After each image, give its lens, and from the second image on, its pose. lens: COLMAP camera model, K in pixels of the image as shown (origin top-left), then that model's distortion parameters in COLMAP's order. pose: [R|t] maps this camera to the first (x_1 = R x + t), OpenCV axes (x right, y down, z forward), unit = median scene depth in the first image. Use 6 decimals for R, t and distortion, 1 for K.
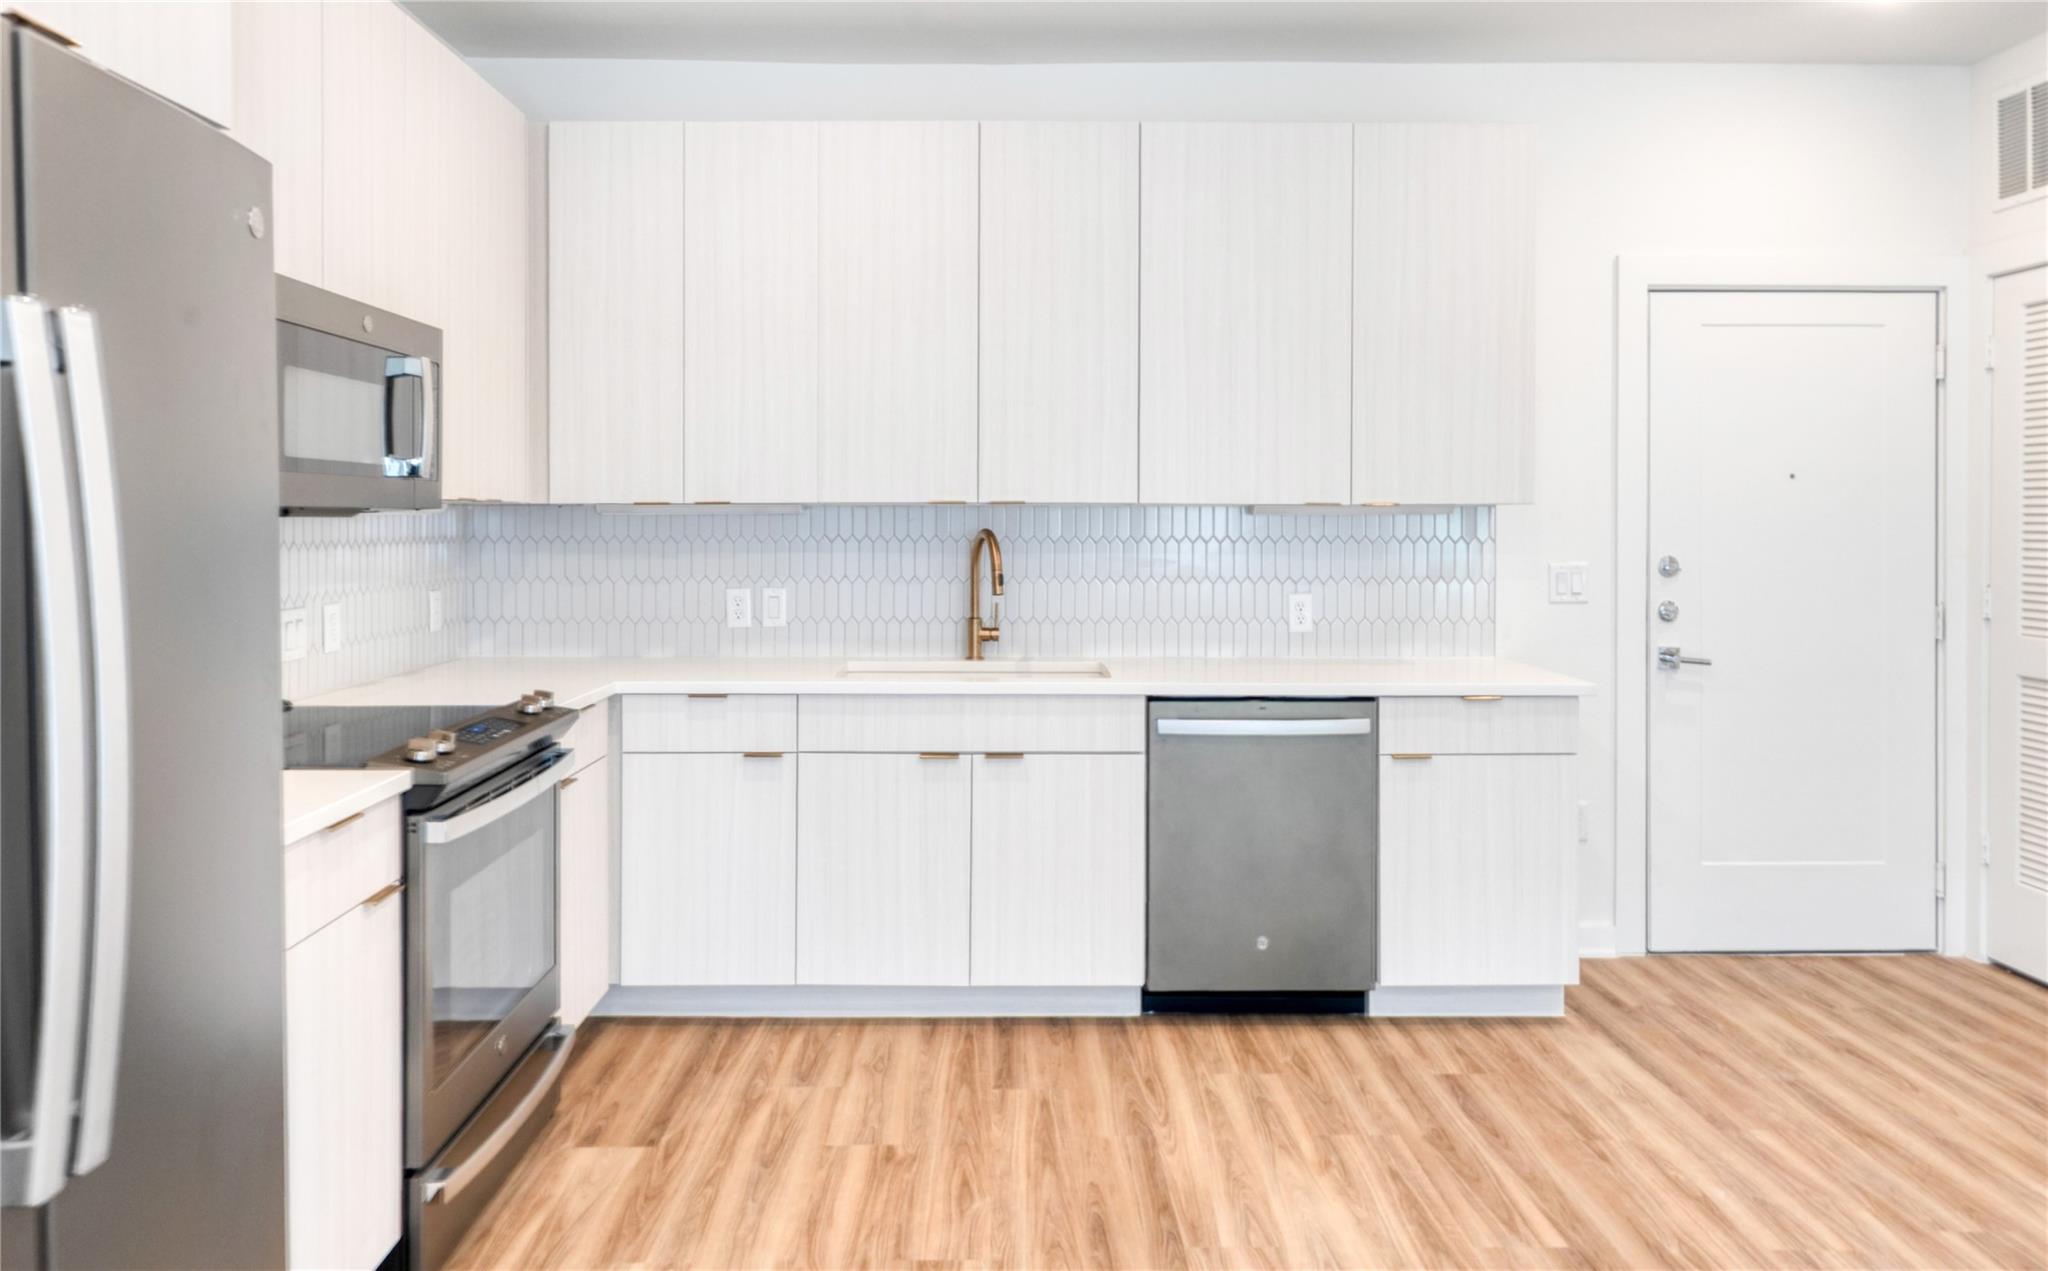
lens RADIAL K [[1419.5, 0, 1030.8], [0, 1419.5, 537.1], [0, 0, 1]] dist [-0.005957, 0.025585]
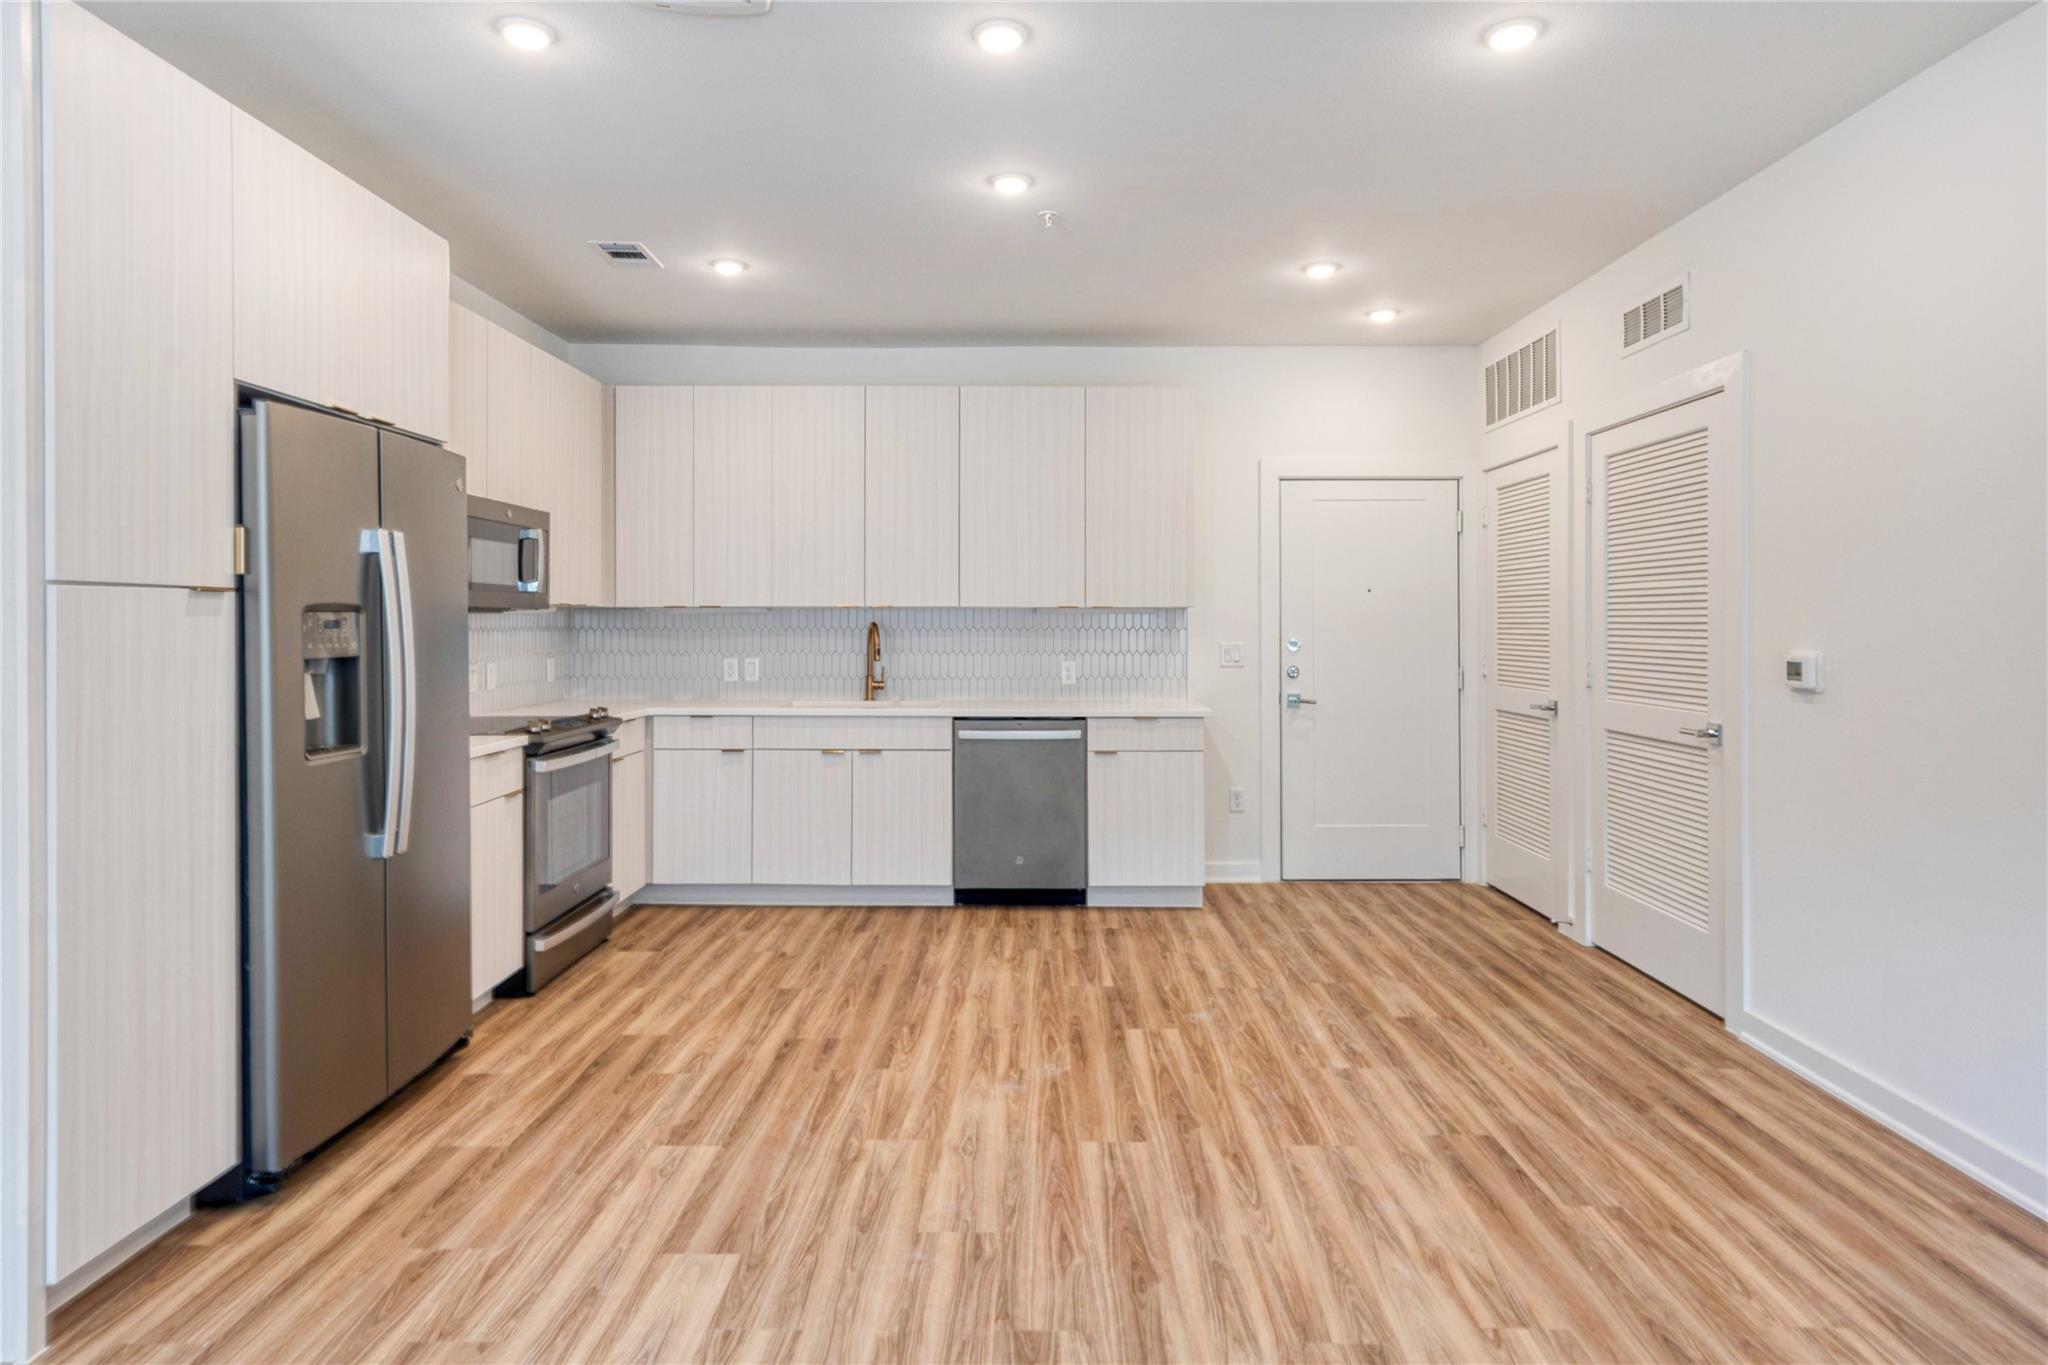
lens RADIAL K [[1156.0, 0, 1013.3], [0, 1156.0, 617.0], [0, 0, 1]] dist [0.007937, -0.000013]
pose [[0.999420, -0.001888, -0.034009, 0.203225], [0.001273, 0.999835, -0.018093, 0.015014], [0.034038, 0.018039, 0.999258, -0.411872]]
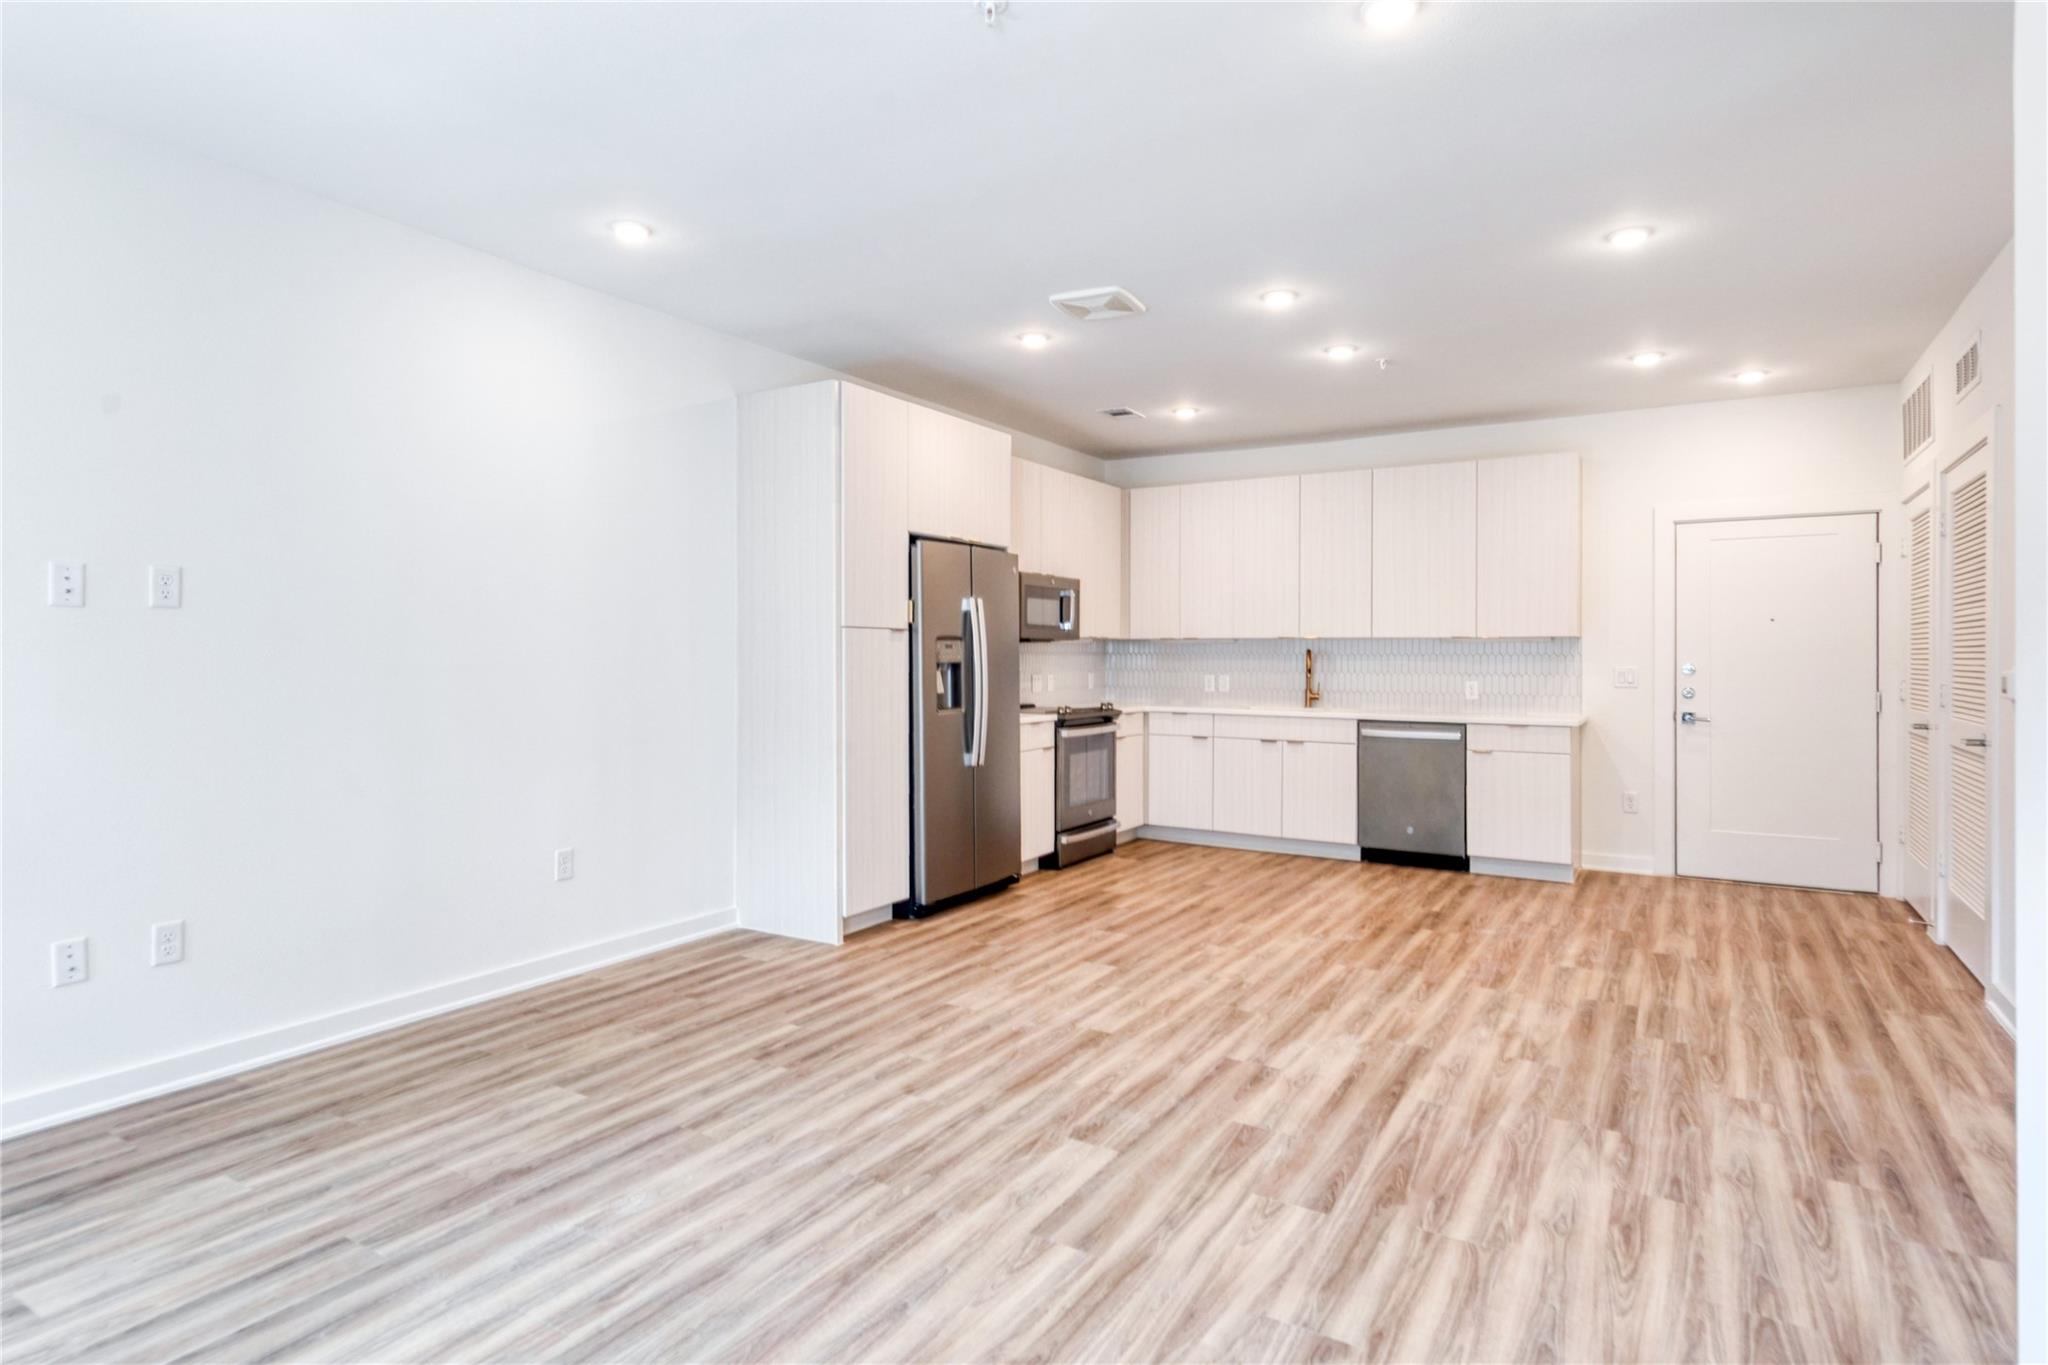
lens RADIAL K [[1072.1, 0, 982.9], [0, 1072.1, 656.2], [0, 0, 1]] dist [0.004320, 0.000588]
pose [[0.836513, 0.000907, -0.547947, 0.530531], [-0.008556, 0.999898, -0.011406, 0.033324], [0.547881, 0.014230, 0.836435, -0.810465]]
